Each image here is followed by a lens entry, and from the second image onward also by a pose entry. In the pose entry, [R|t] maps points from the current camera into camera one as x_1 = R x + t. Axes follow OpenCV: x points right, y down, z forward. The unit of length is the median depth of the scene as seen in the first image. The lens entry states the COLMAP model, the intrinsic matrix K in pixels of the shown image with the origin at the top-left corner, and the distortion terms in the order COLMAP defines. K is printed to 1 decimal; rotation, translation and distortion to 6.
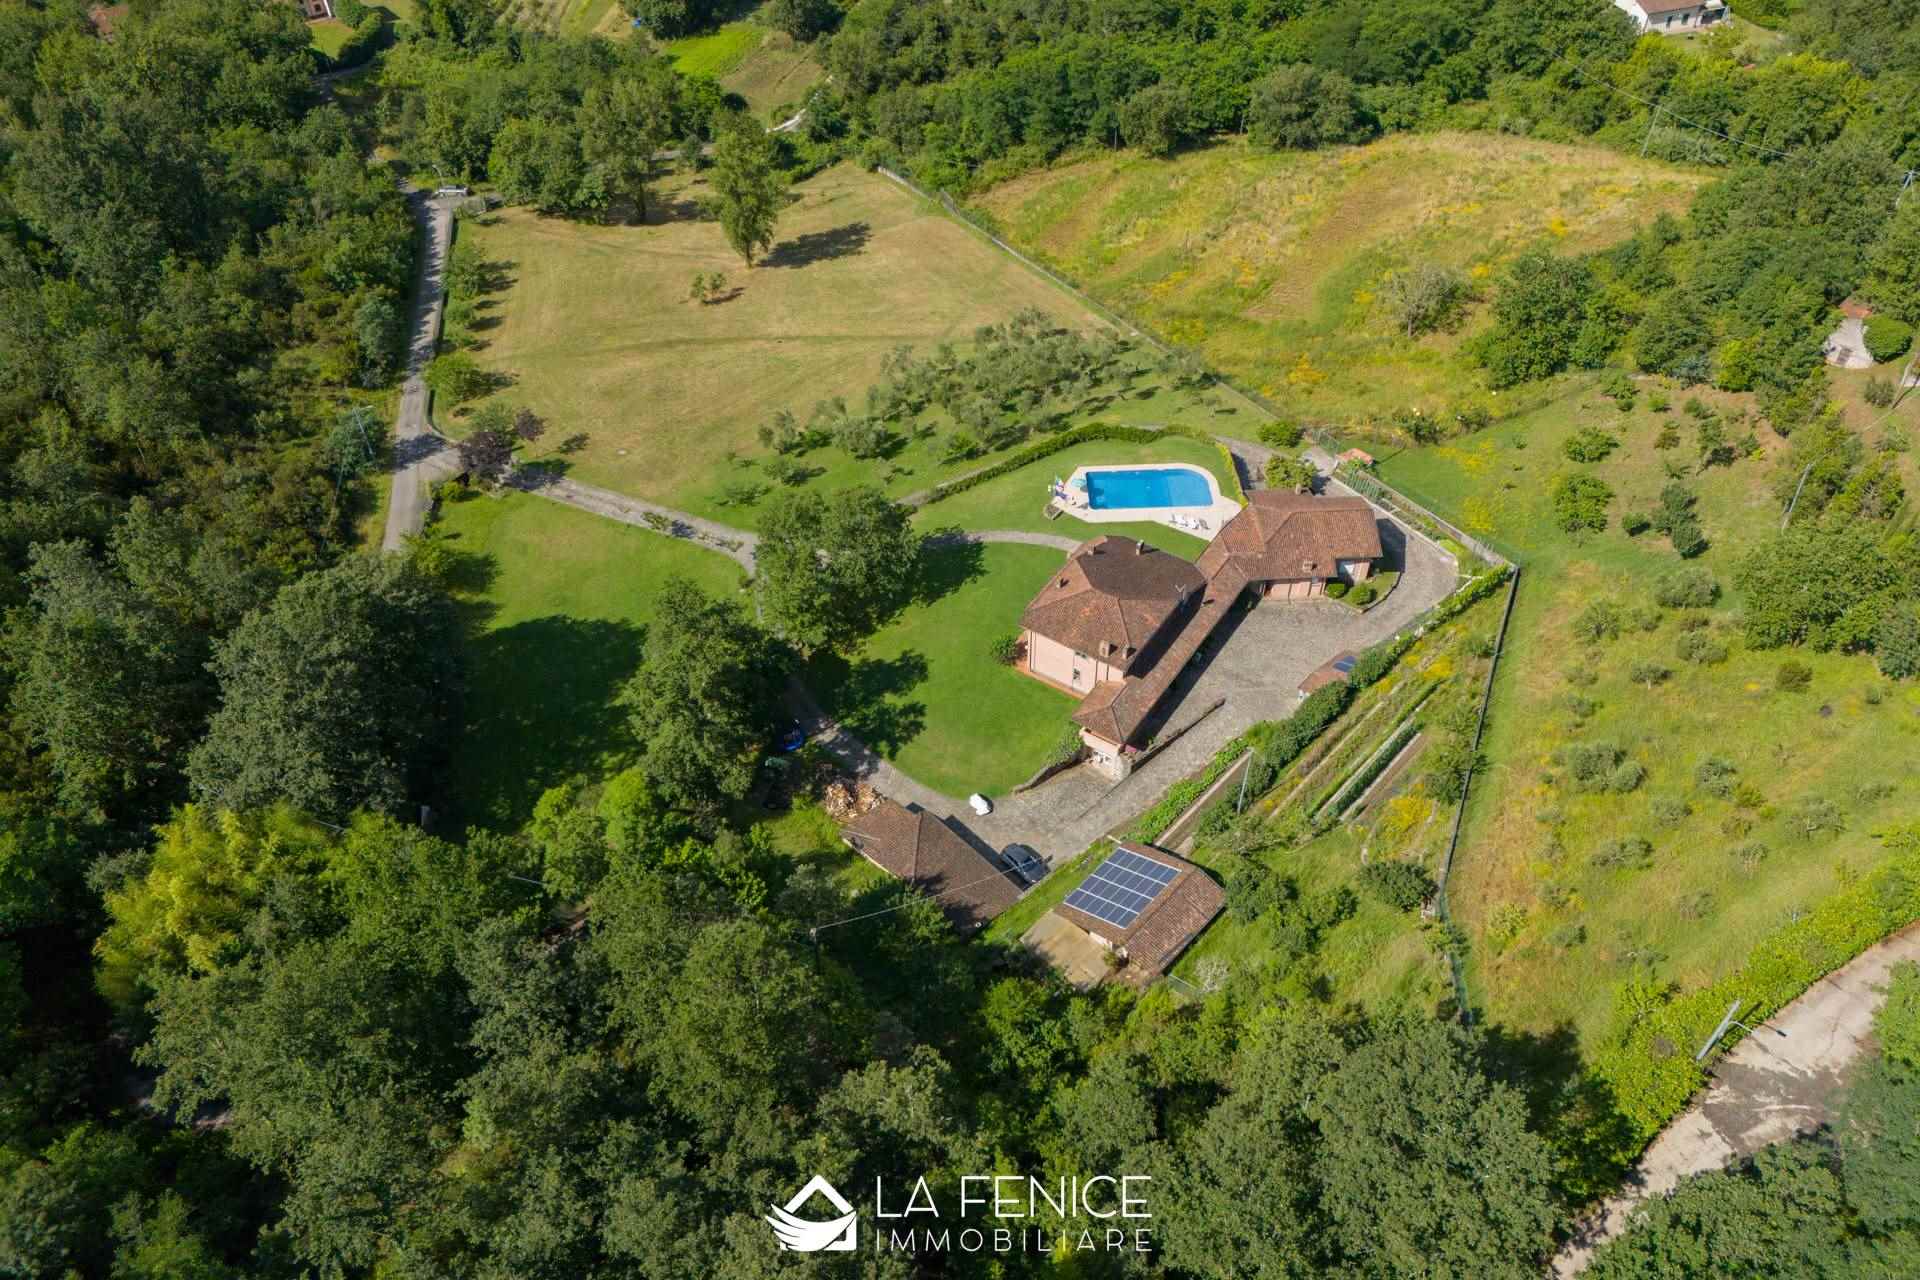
lens RADIAL K [[1412.0, 0, 966.1], [0, 1412.0, 648.5], [0, 0, 1]] dist [0.059439, -0.050990]
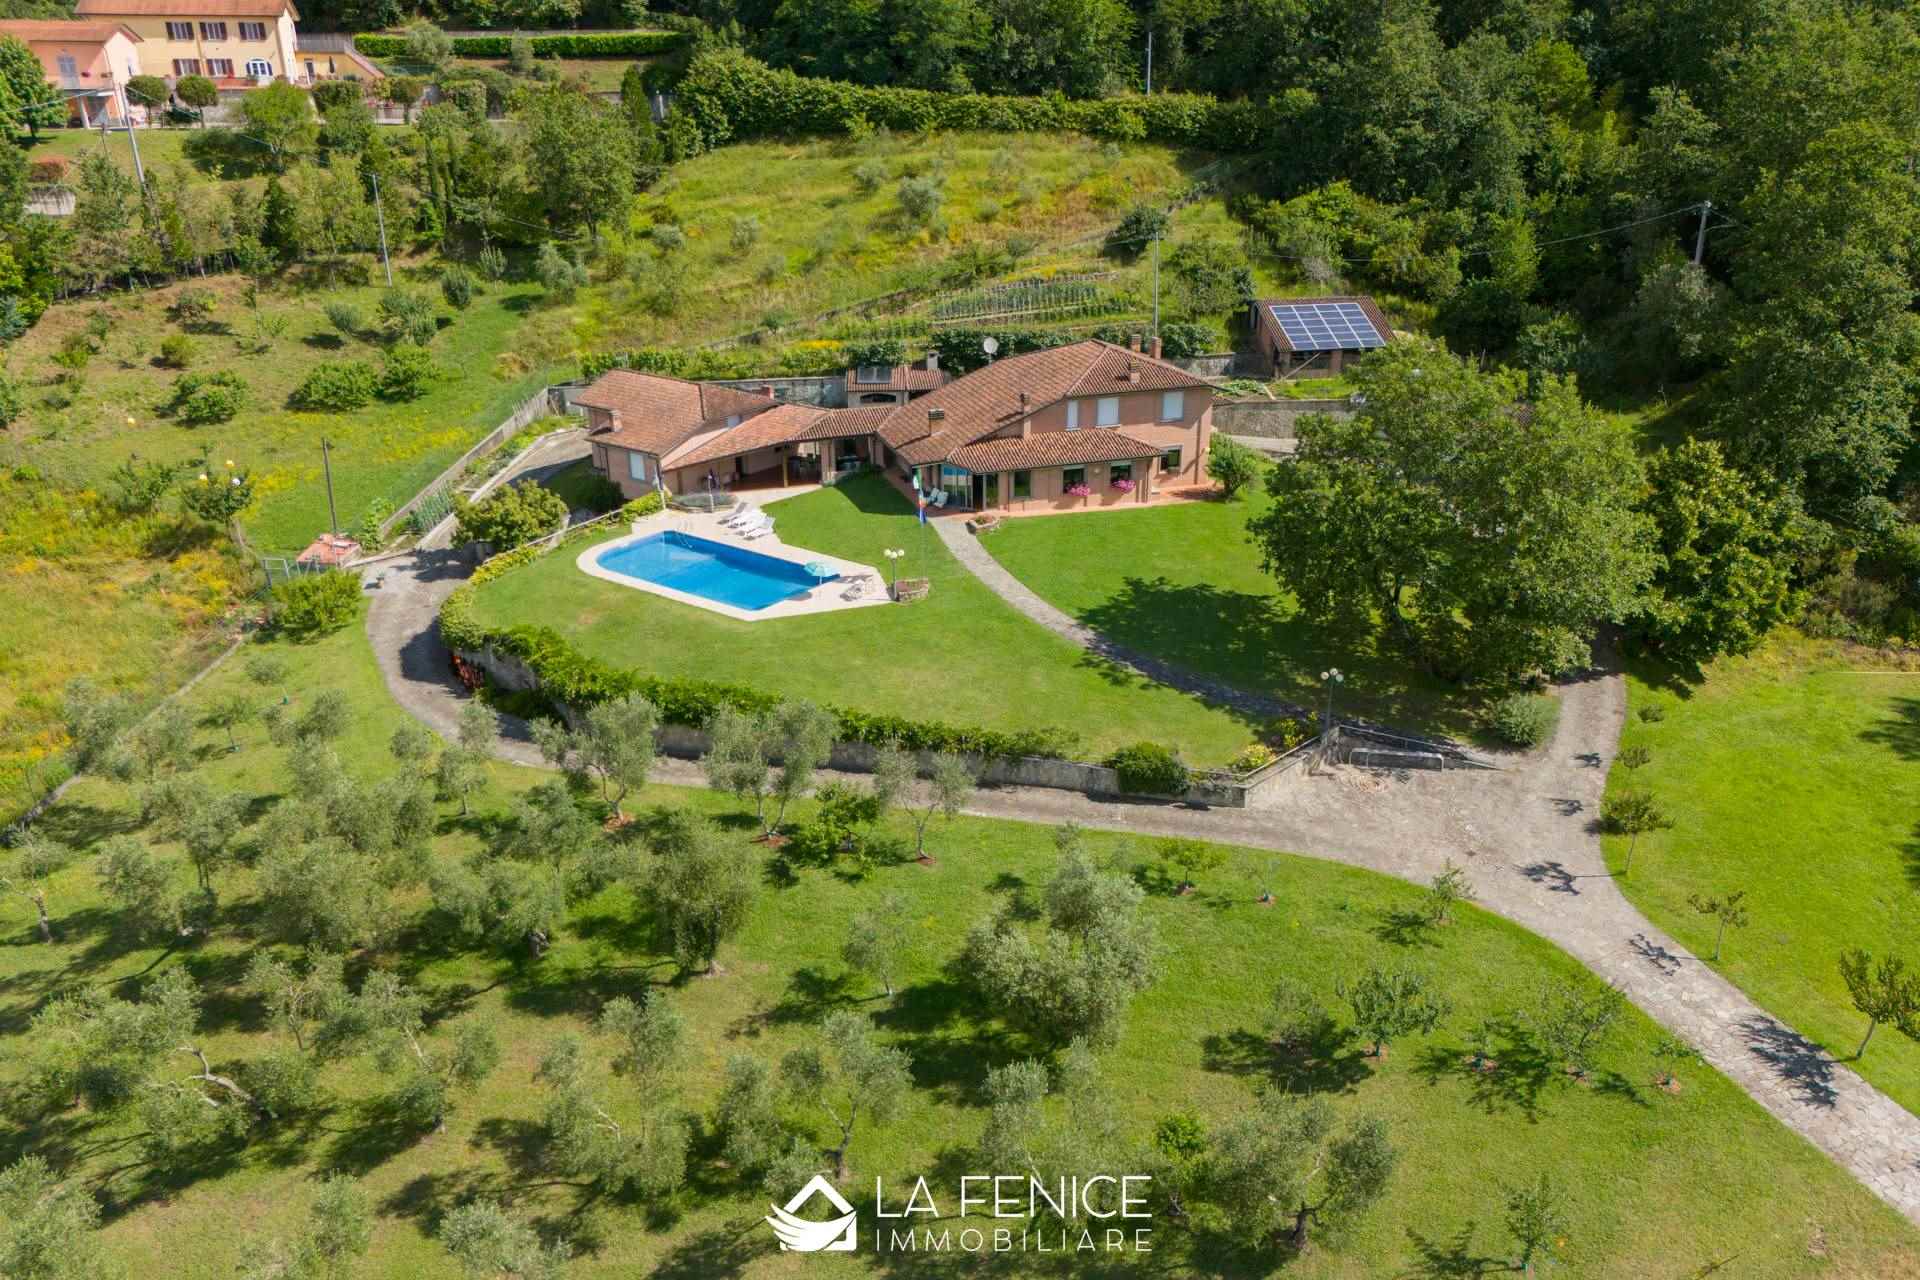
lens RADIAL K [[1412.0, 0, 966.4], [0, 1412.0, 641.6], [0, 0, 1]] dist [0.059439, -0.050990]
pose [[-0.780553, -0.226176, 0.582736, -0.225179], [0.450832, 0.442070, 0.775451, -0.433130], [-0.432999, 0.867997, -0.243092, 1.091496]]
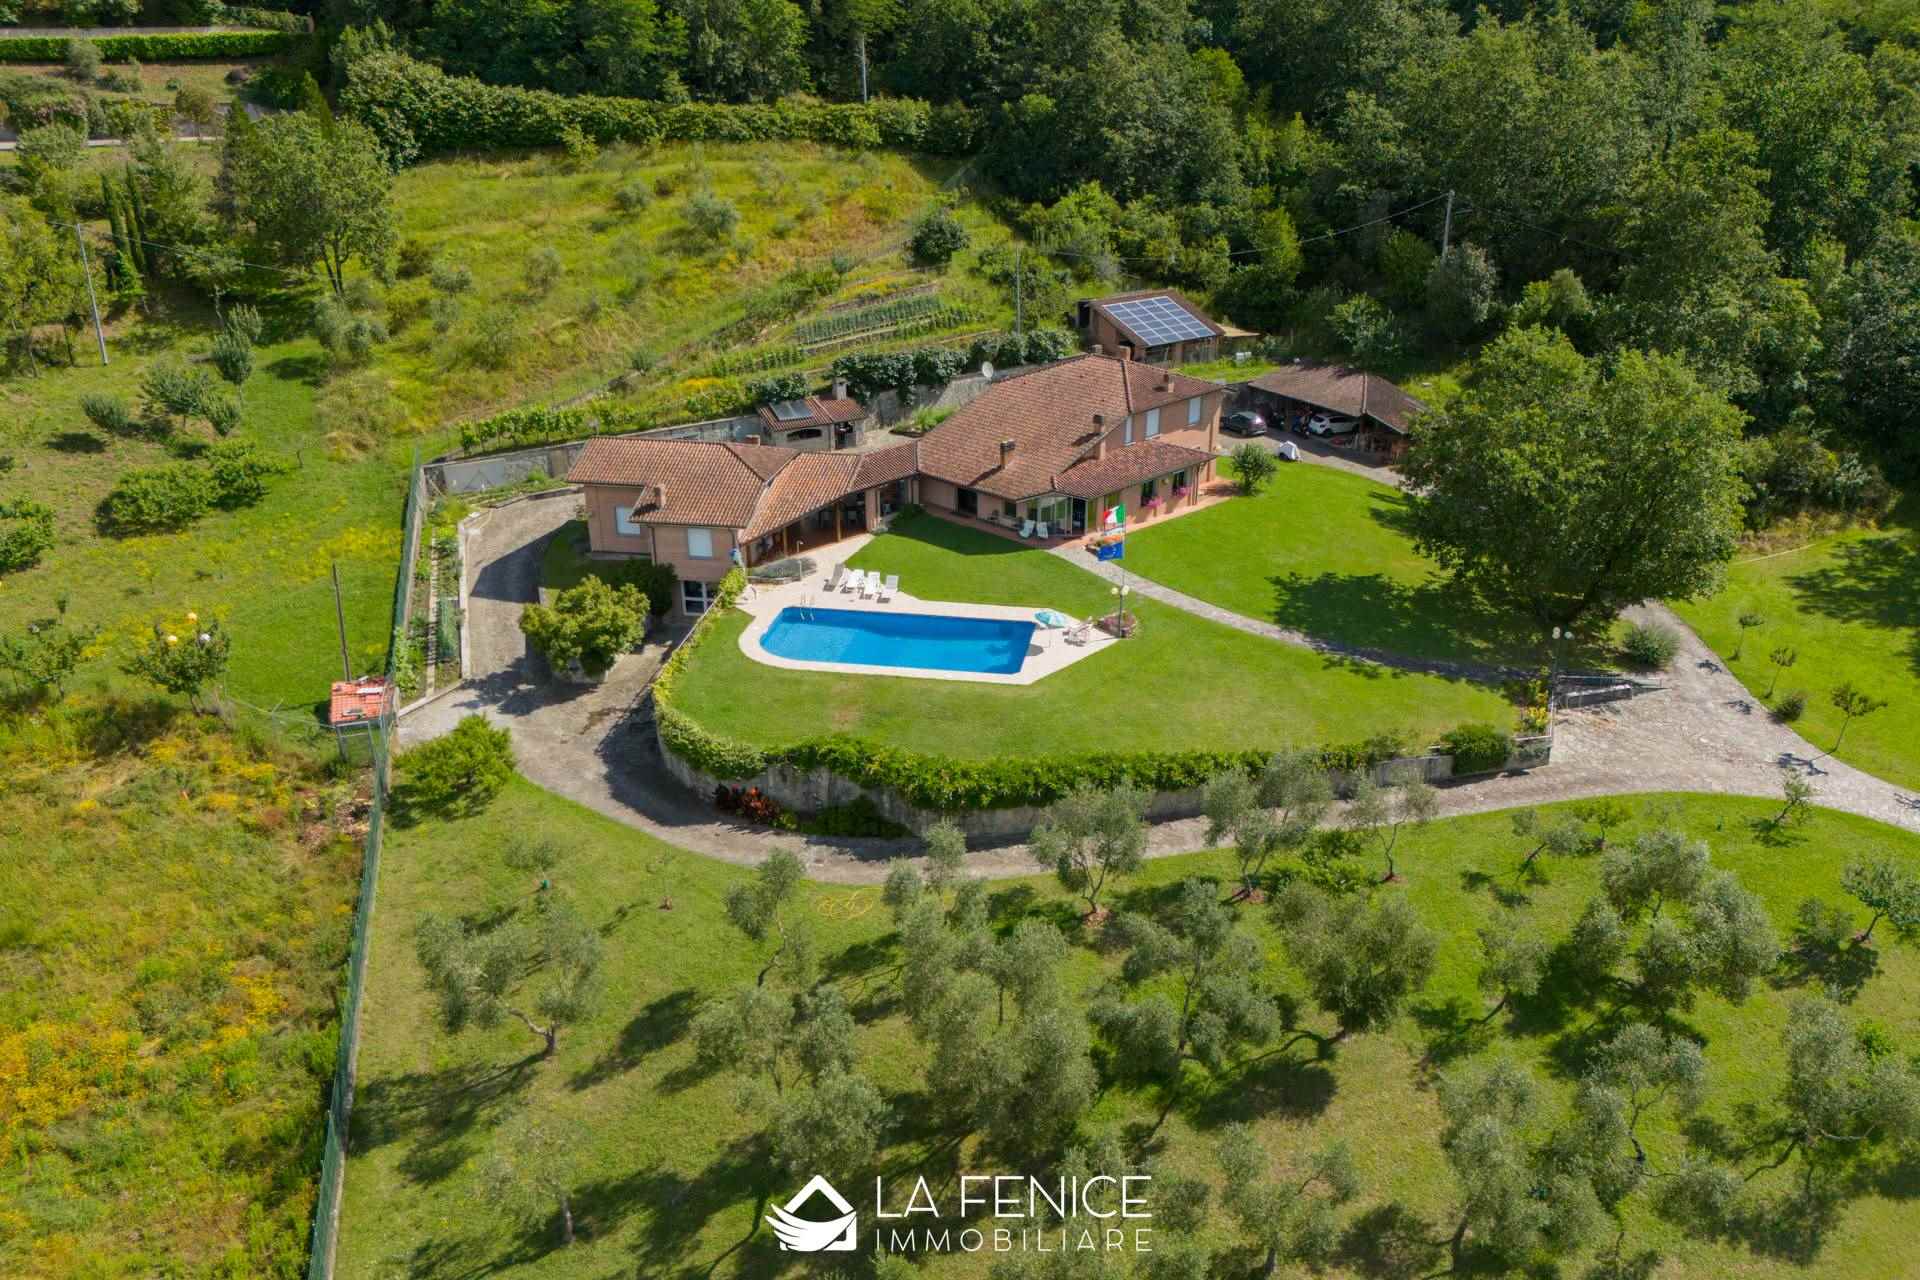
lens RADIAL K [[1412.0, 0, 966.8], [0, 1412.0, 639.8], [0, 0, 1]] dist [0.059439, -0.050990]
pose [[-0.977575, -0.070628, 0.198390, 0.017519], [0.157957, 0.377117, 0.912597, -0.515289], [-0.139271, 0.923469, -0.357504, 1.147806]]
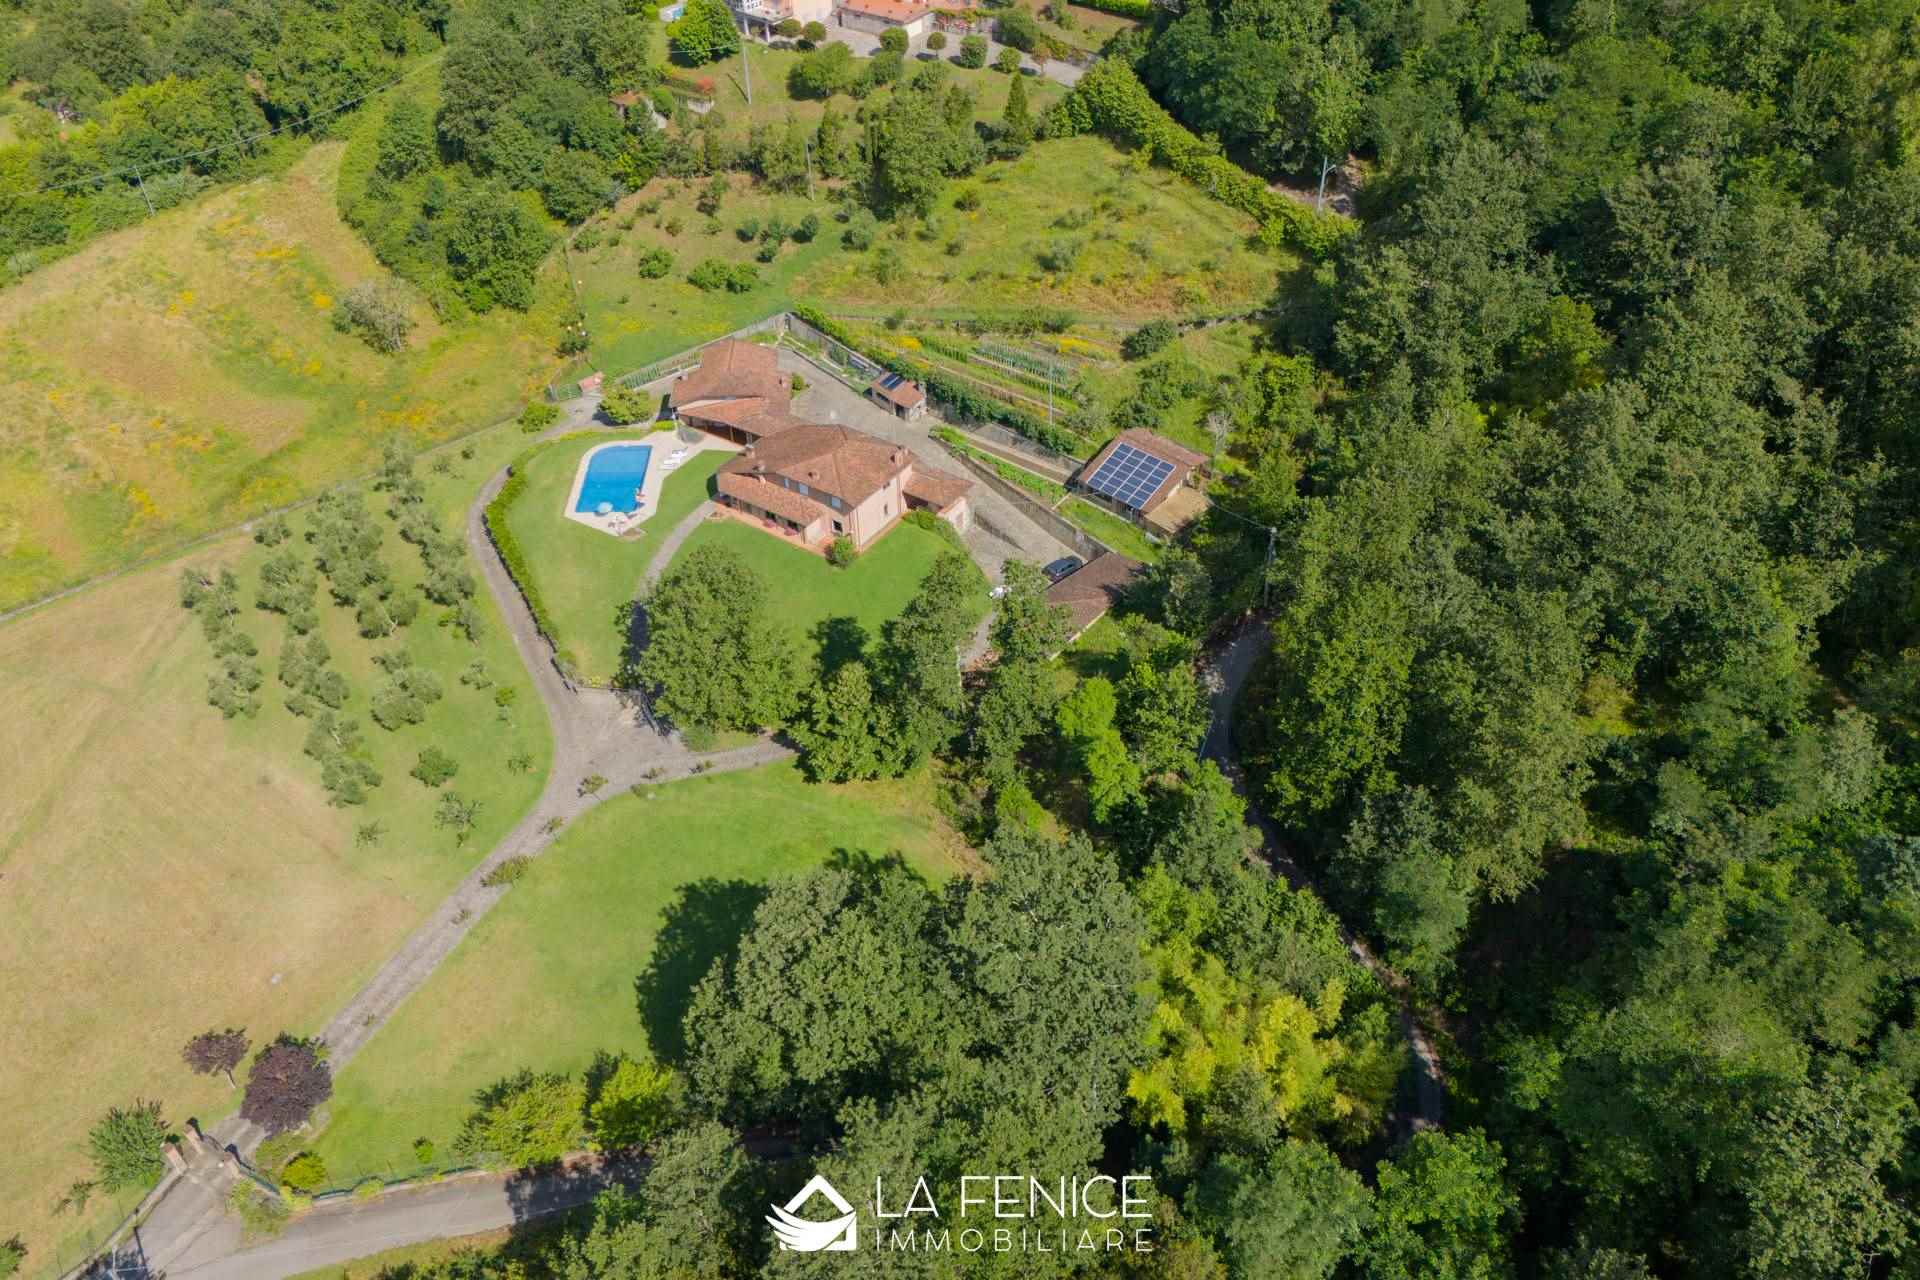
lens RADIAL K [[1412.0, 0, 962.3], [0, 1412.0, 641.3], [0, 0, 1]] dist [0.059439, -0.050990]
pose [[0.006975, -0.641685, 0.766936, -0.721952], [0.712399, 0.541404, 0.446507, -0.324369], [-0.701740, 0.543251, 0.460913, 0.413044]]
